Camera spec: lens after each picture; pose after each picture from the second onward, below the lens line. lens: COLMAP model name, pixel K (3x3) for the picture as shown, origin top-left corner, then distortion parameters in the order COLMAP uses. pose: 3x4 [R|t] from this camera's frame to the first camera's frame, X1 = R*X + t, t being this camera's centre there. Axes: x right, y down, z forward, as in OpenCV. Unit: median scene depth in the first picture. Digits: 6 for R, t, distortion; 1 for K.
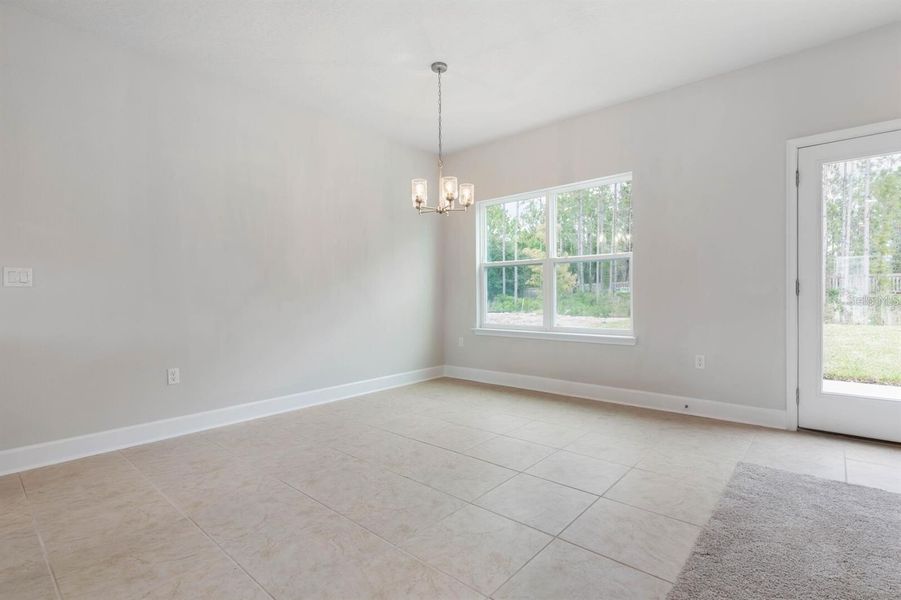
lens RADIAL K [[430.9, 0, 450.5], [0, 430.9, 300.0], [0, 0, 1]] dist [0.001588, 0.000122]
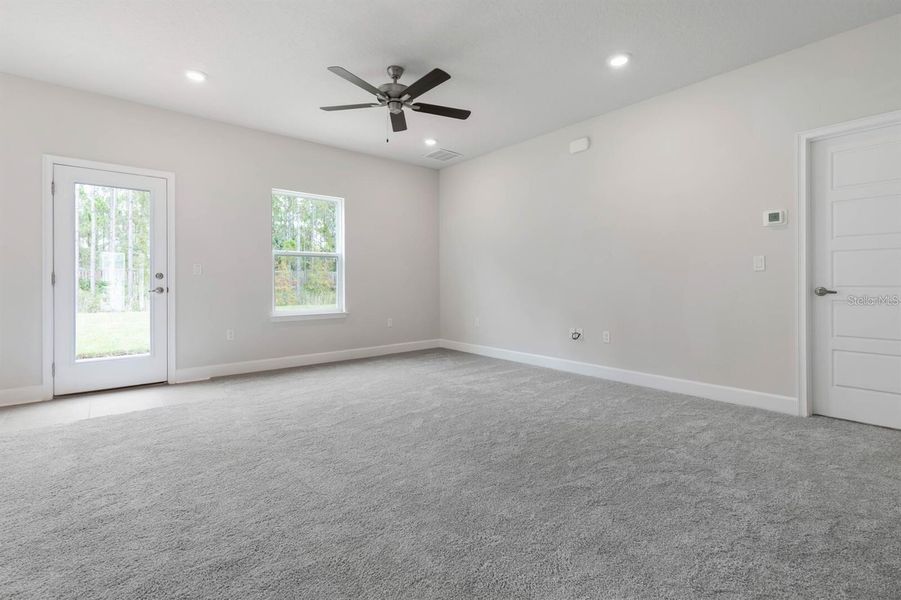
lens RADIAL K [[409.8, 0, 453.1], [0, 409.8, 284.2], [0, 0, 1]] dist [0.003204, 0.000657]
pose [[0.138366, 0.008273, 0.990347, -0.175119], [0.008259, 0.999921, -0.009507, 0.005457], [-0.990347, 0.009494, 0.138286, -0.259873]]
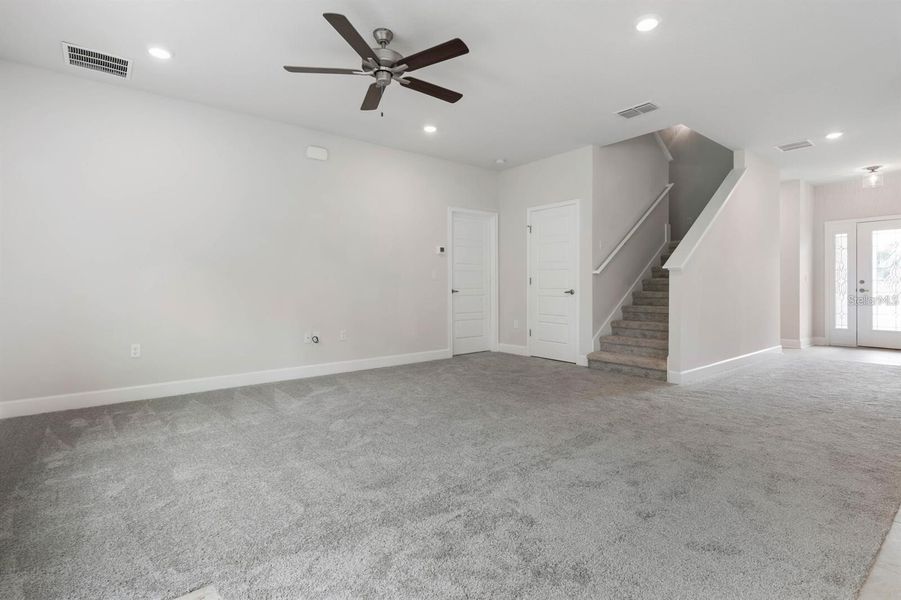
lens RADIAL K [[440.8, 0, 462.6], [0, 440.8, 285.6], [0, 0, 1]] dist [-0.001642, 0.000092]
pose [[-0.988356, 0.011241, 0.151743, 0.520627], [0.012392, 0.999901, 0.006641, -0.017015], [-0.151654, 0.008444, -0.988398, 0.927888]]
